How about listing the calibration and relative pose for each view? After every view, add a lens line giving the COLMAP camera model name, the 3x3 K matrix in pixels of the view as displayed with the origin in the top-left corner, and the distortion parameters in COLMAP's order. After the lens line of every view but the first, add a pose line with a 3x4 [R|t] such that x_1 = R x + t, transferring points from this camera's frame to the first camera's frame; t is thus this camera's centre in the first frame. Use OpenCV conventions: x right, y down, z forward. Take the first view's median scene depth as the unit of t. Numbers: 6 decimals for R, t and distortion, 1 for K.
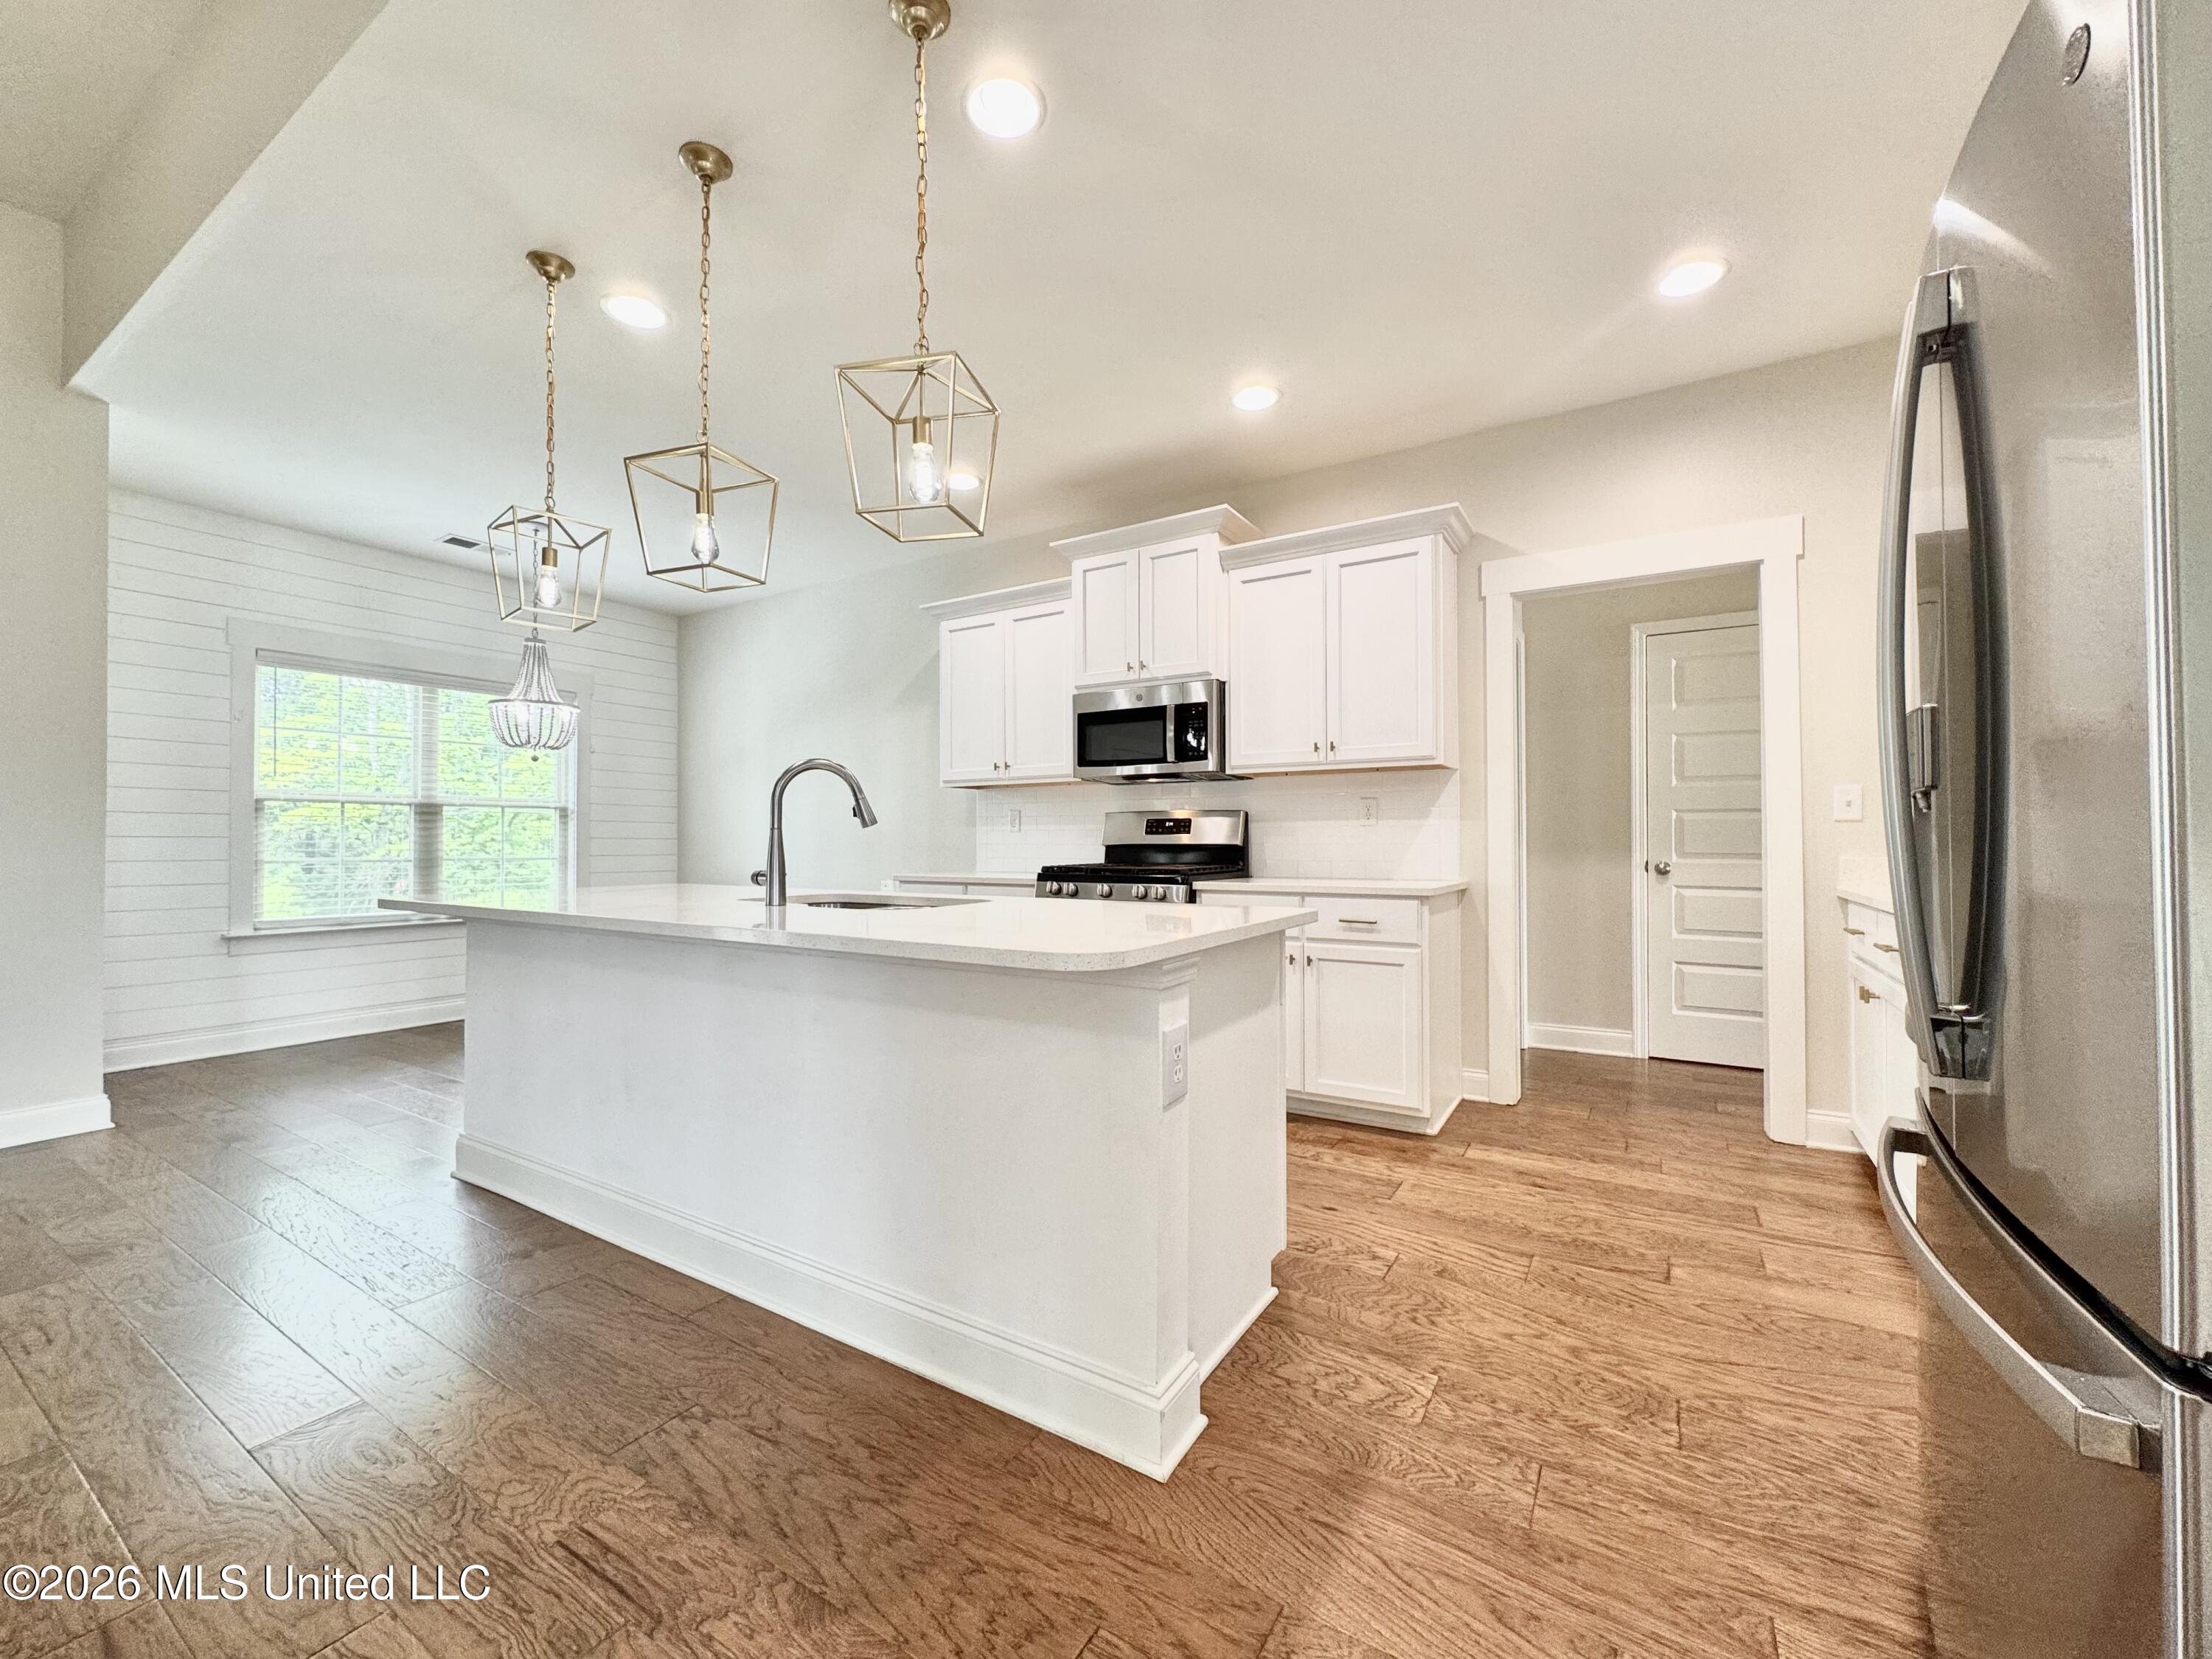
lens RADIAL K [[880.3, 0, 1110.4], [0, 880.3, 832.4], [0, 0, 1]] dist [-0.002077, -0.000259]
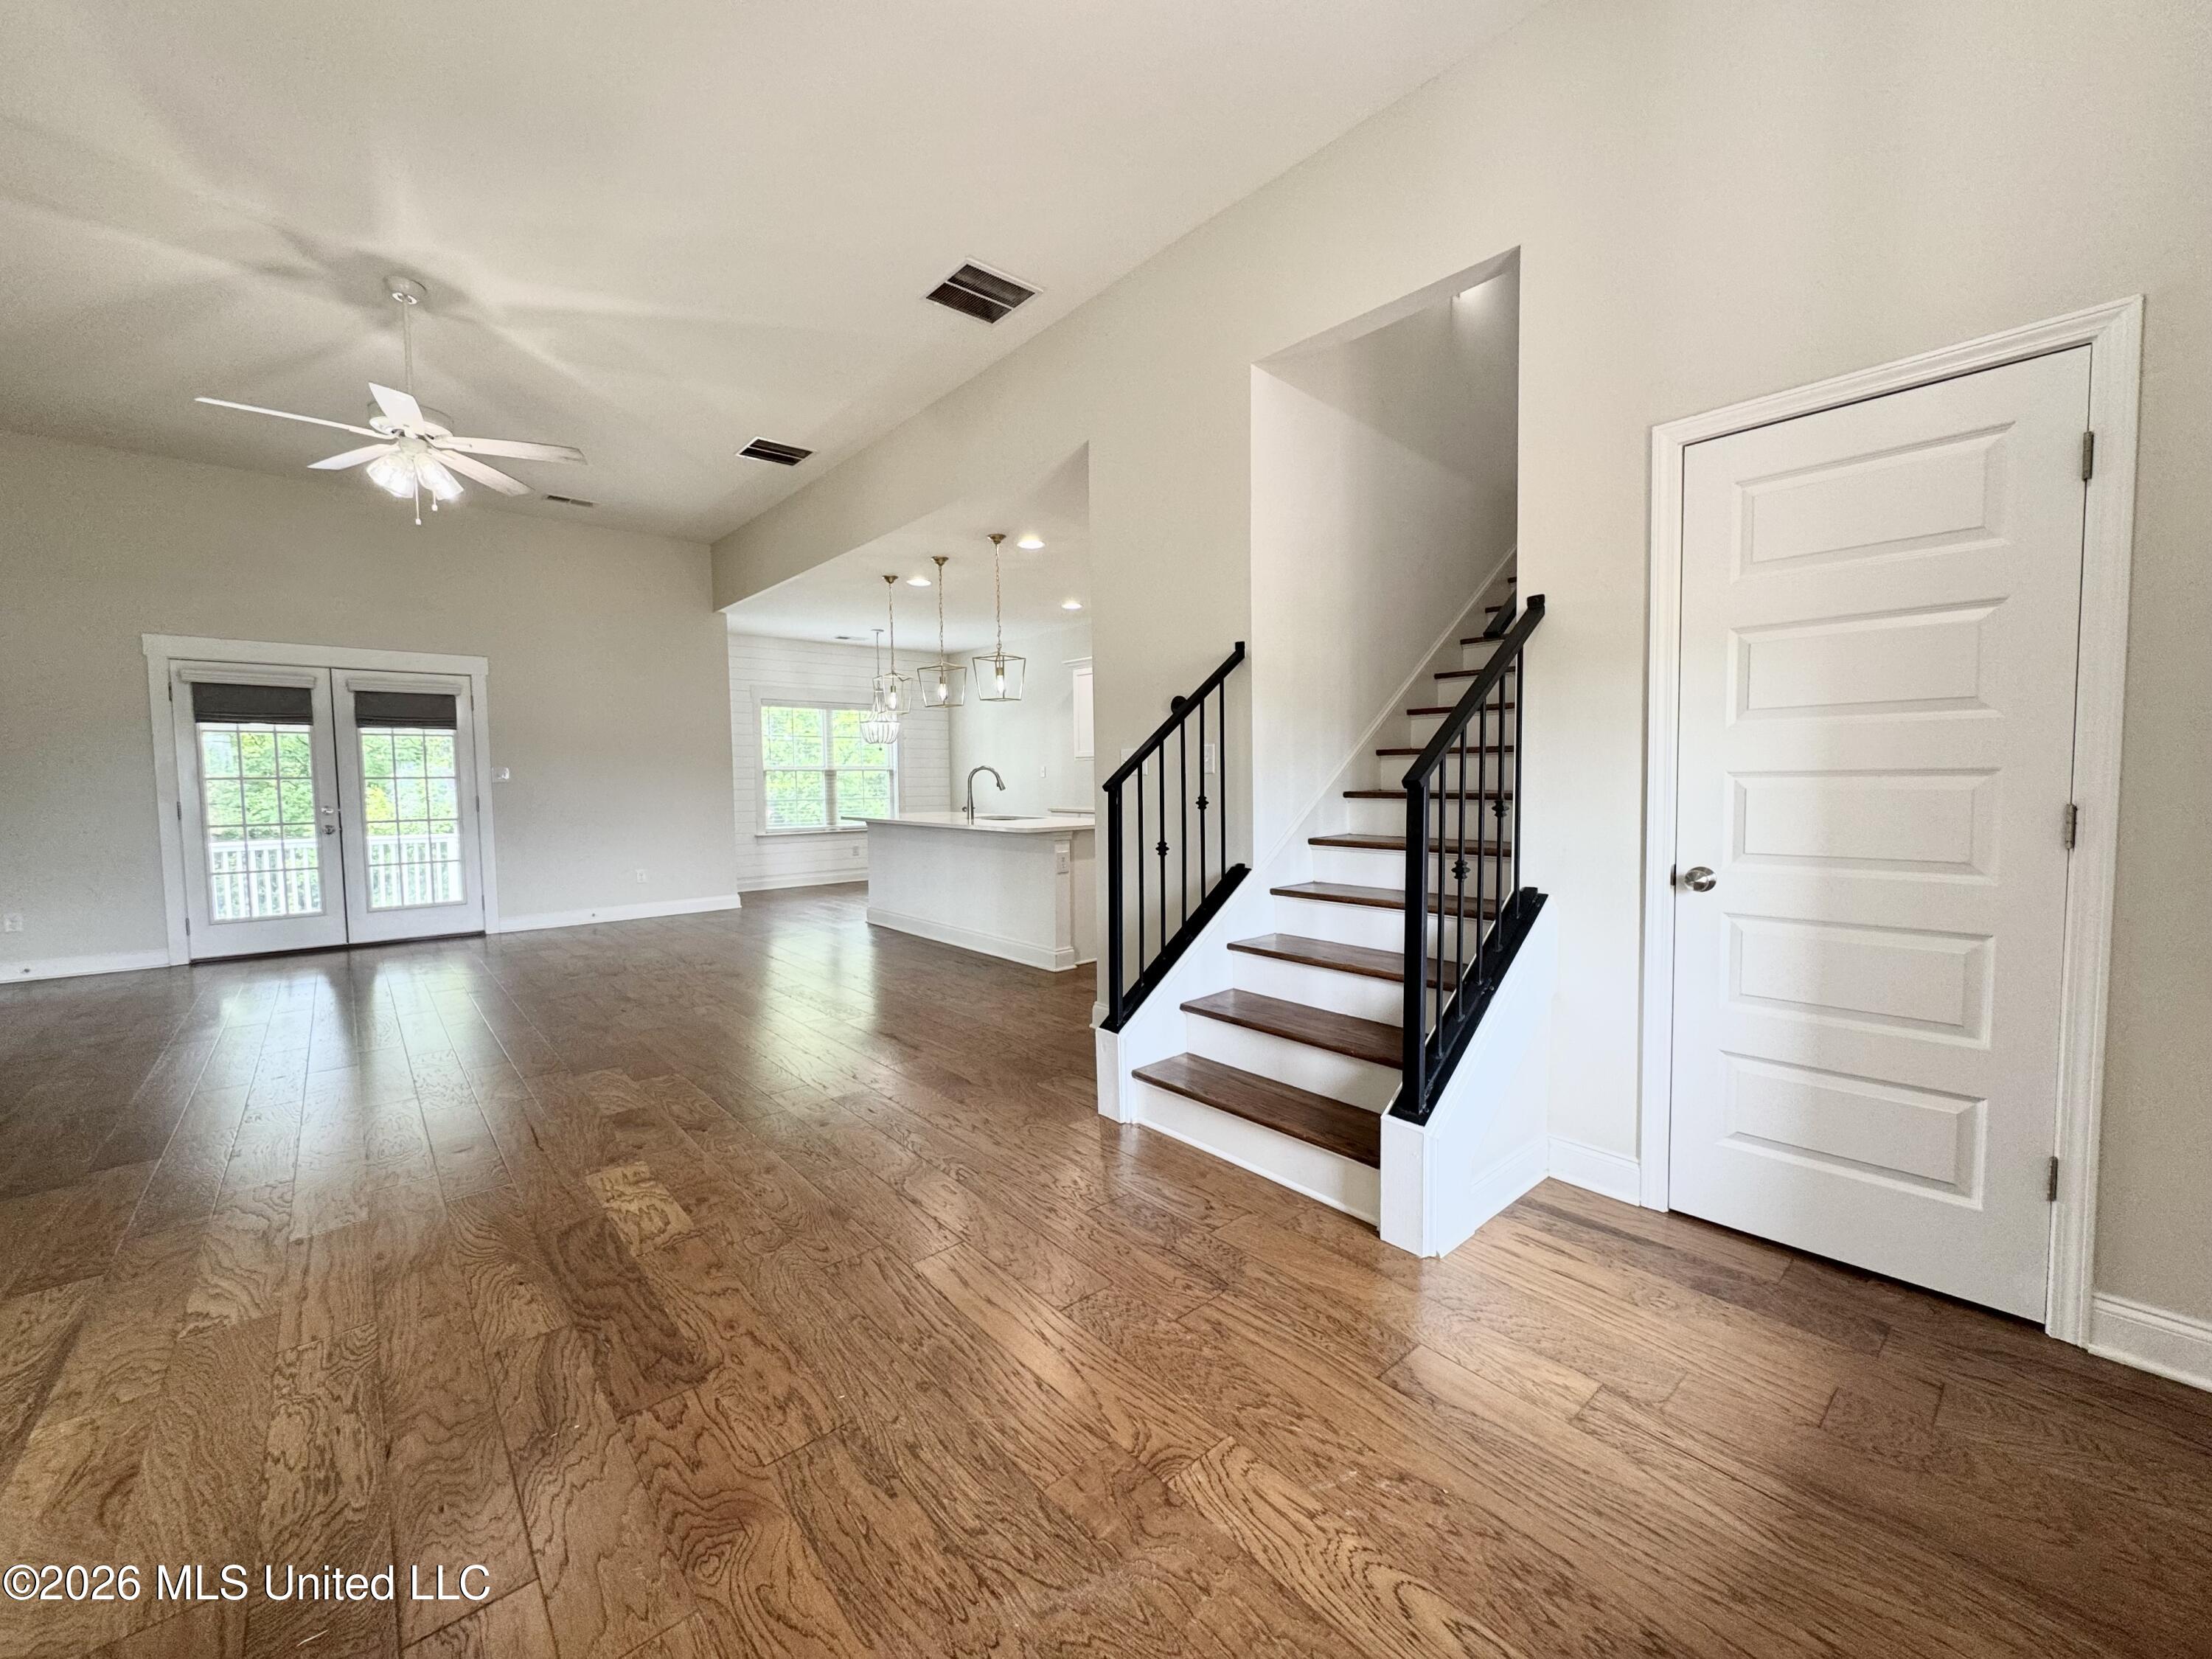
lens RADIAL K [[878.8, 0, 1111.6], [0, 878.8, 830.1], [0, 0, 1]] dist [-0.002281, -0.000253]
pose [[0.957032, 0.010294, -0.289800, 0.512822], [0.011391, 0.997264, 0.073042, -0.048353], [0.289759, -0.073204, 0.954296, -0.917651]]
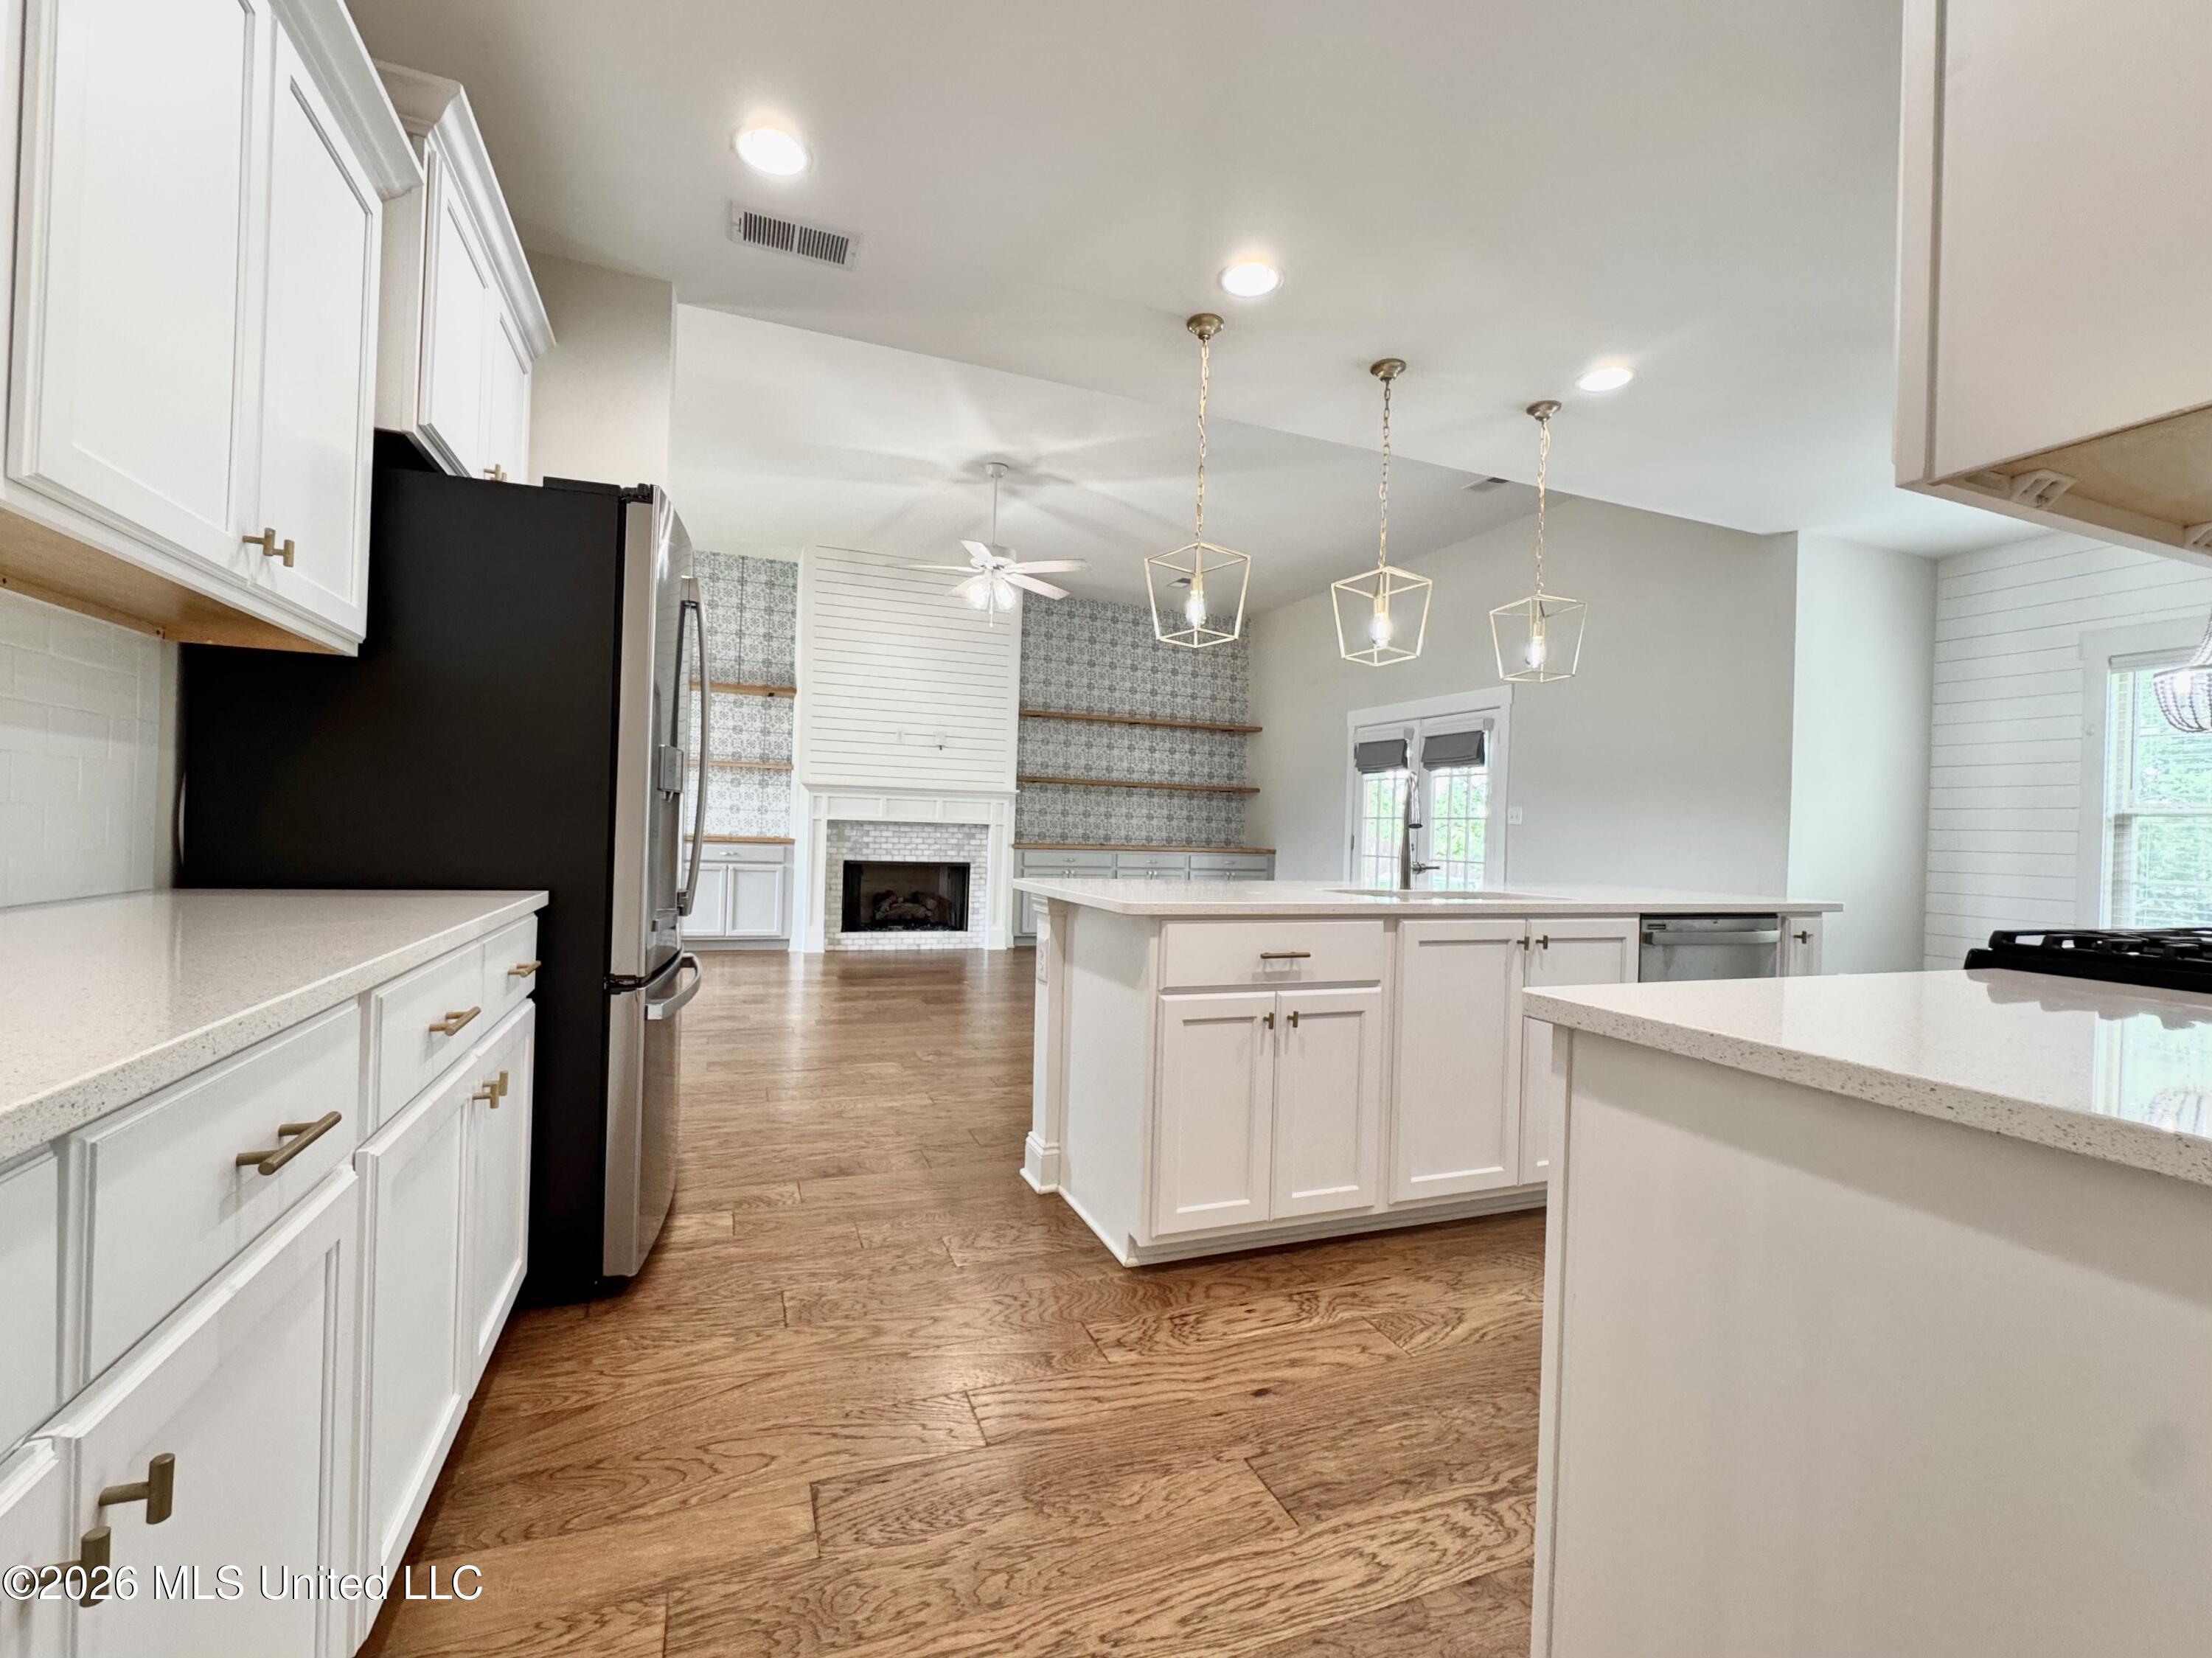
lens RADIAL K [[935.5, 0, 1081.7], [0, 935.5, 830.1], [0, 0, 1]] dist [-0.002610, -0.000079]
pose [[-0.607303, -0.017309, -0.794282, 0.590857], [-0.021134, 0.999761, -0.005628, 0.008315], [0.794189, 0.013368, -0.607524, 0.866278]]
